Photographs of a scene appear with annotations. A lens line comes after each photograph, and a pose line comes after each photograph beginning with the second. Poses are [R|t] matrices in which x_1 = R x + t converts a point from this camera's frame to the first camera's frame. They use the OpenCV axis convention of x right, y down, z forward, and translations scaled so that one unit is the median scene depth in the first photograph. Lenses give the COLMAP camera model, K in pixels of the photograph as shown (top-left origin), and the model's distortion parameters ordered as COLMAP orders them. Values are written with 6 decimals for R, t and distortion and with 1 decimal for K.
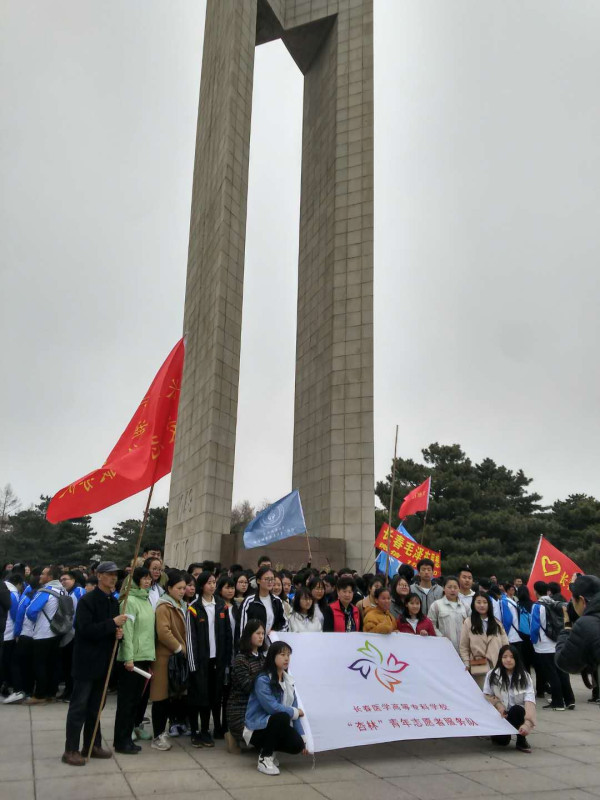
lens RADIAL K [[709.6, 0, 300.0], [0, 709.6, 400.0], [0, 0, 1]] dist [0.014846, -0.005056]
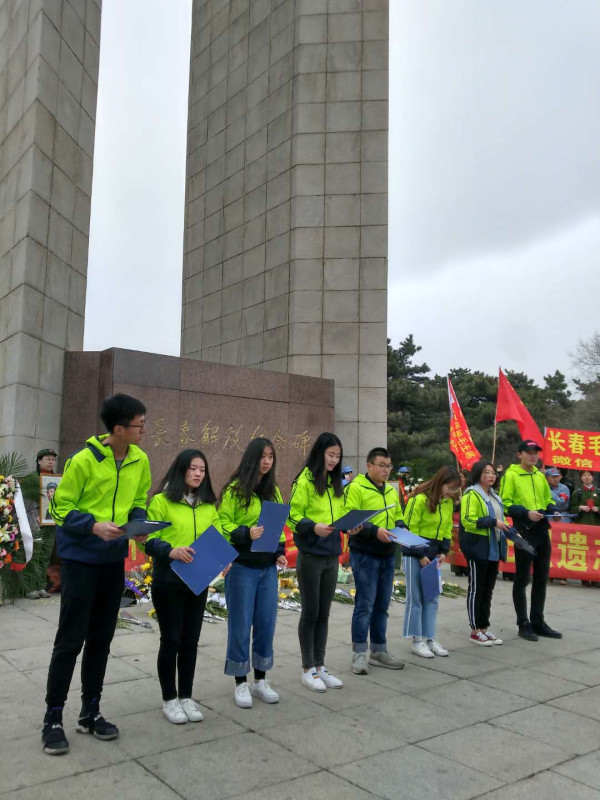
lens RADIAL K [[693.1, 0, 352.4], [0, 693.1, 426.8], [0, 0, 1]] dist [0.062694, -0.158559]
pose [[0.935692, 0.009654, 0.352687, -0.076056], [-0.077219, 0.980994, 0.178011, 0.114873], [-0.344265, -0.193798, 0.918653, 0.451674]]
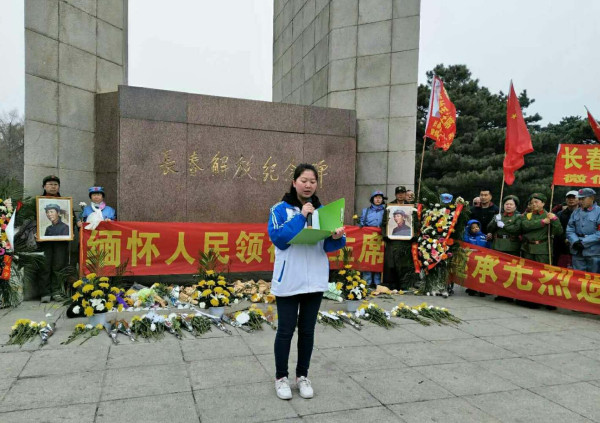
lens RADIAL K [[462.9, 0, 299.3], [0, 462.9, 227.8], [0, 0, 1]] dist [0.075527, -0.153285]
pose [[0.999231, -0.004919, -0.038897, 0.028551], [0.016469, 0.952994, 0.302542, 0.141871], [0.035581, -0.302950, 0.952342, 0.540512]]
